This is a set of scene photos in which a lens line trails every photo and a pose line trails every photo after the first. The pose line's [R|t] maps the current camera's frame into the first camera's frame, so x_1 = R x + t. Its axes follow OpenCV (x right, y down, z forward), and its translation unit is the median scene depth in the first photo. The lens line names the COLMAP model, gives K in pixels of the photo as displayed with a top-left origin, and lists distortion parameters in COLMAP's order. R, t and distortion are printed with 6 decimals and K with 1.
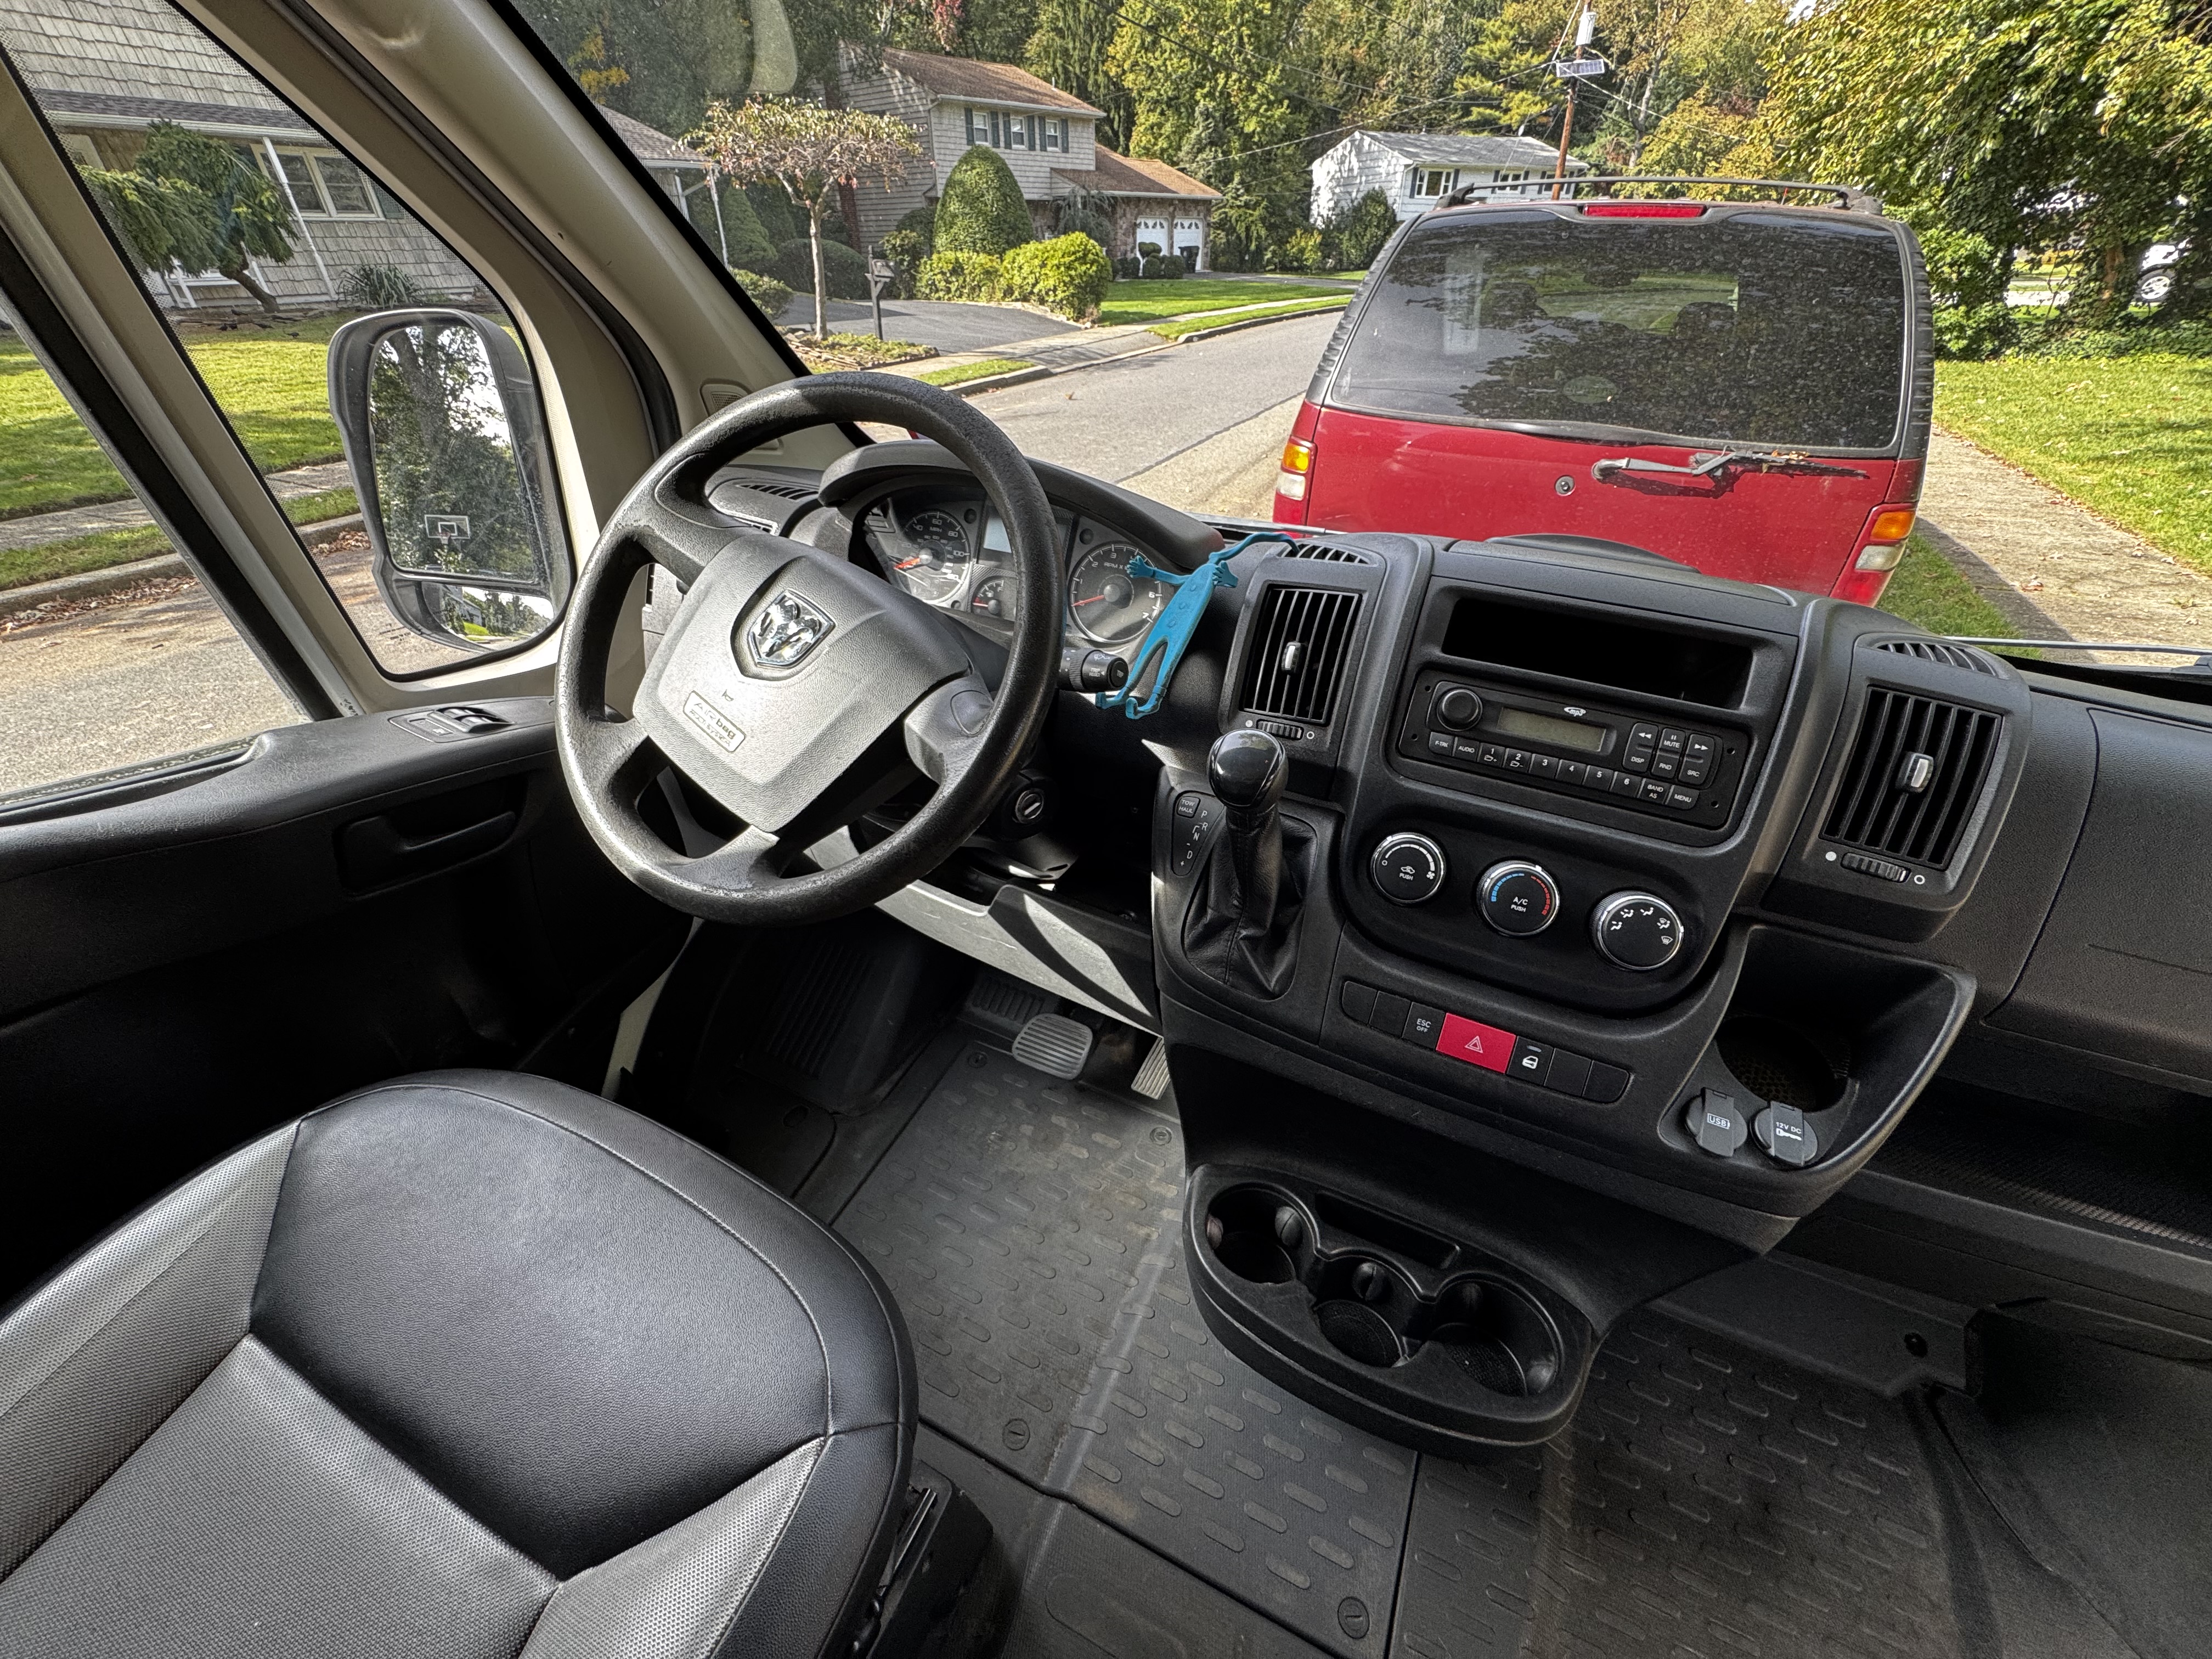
lens RADIAL K [[890.3, 0, 1106.0], [0, 890.3, 829.5], [0, 0, 1]] dist [-0.009923, 0.001718]
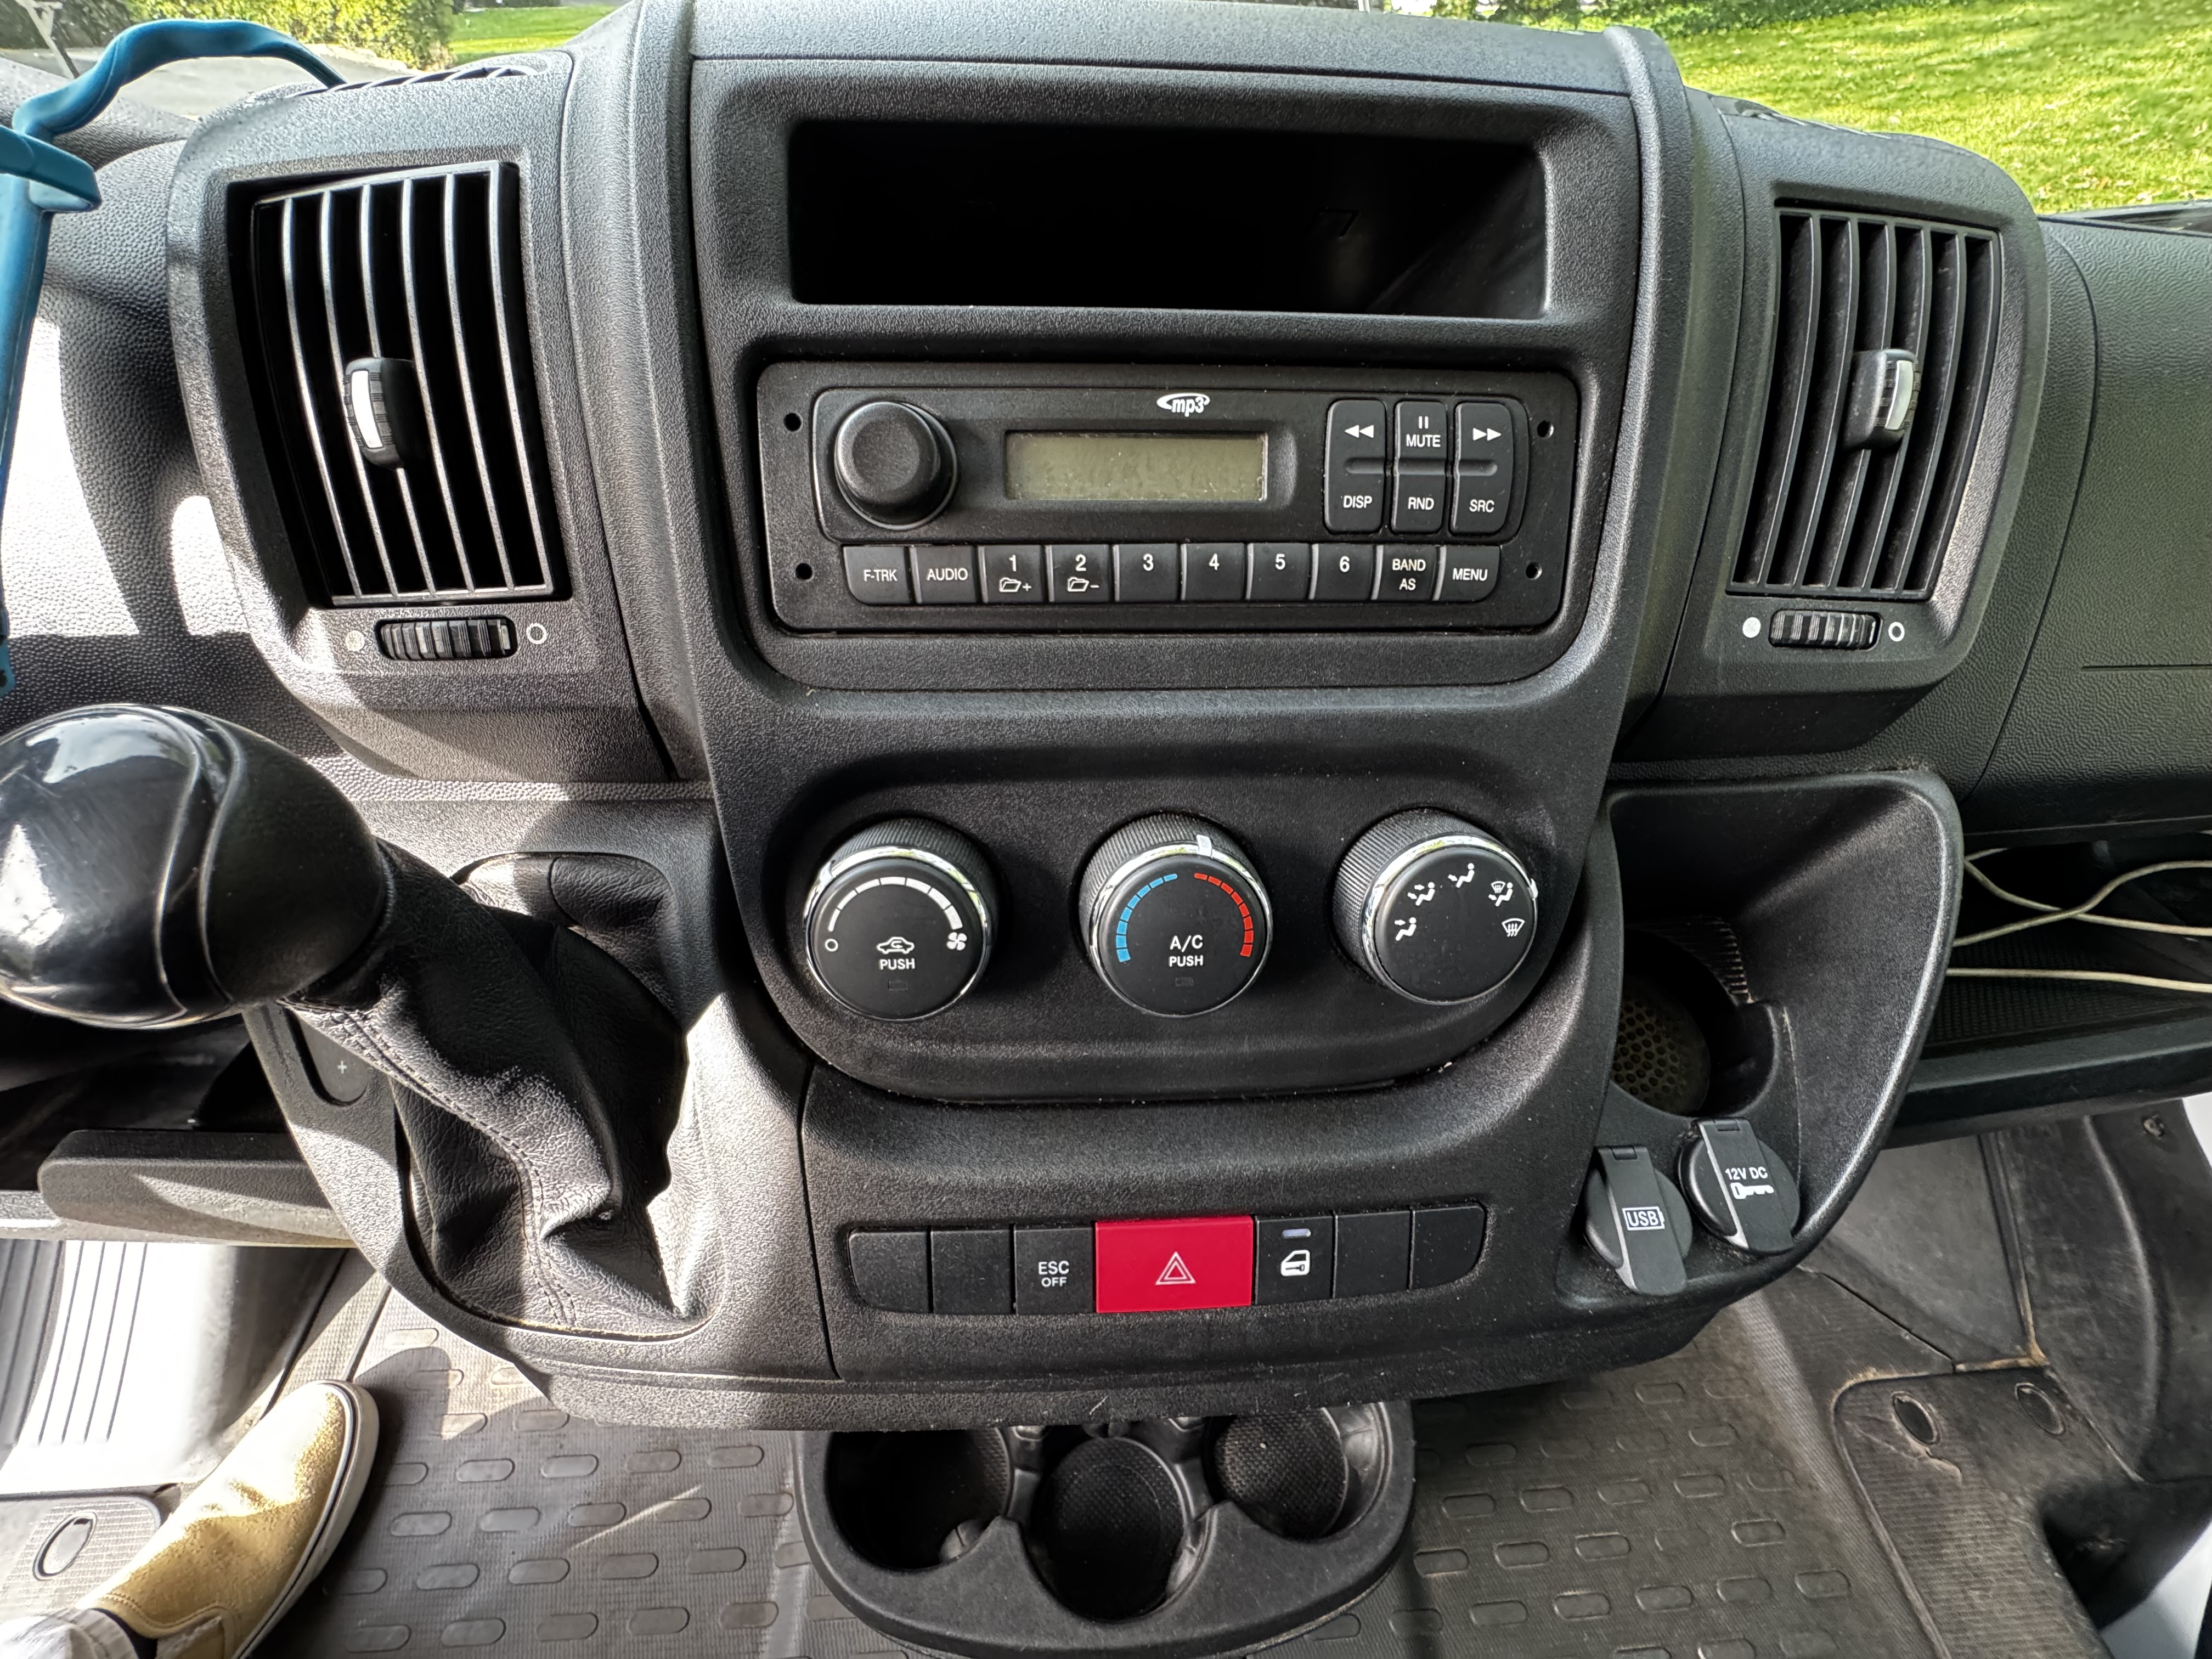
lens RADIAL K [[890.3, 0, 1106.0], [0, 890.3, 829.5], [0, 0, 1]] dist [-0.009923, 0.001718]
pose [[0.879306, -0.338074, 0.335450, 0.216909], [0.265855, 0.932821, 0.243239, -0.045546], [-0.395148, -0.124701, 0.910114, 0.449035]]
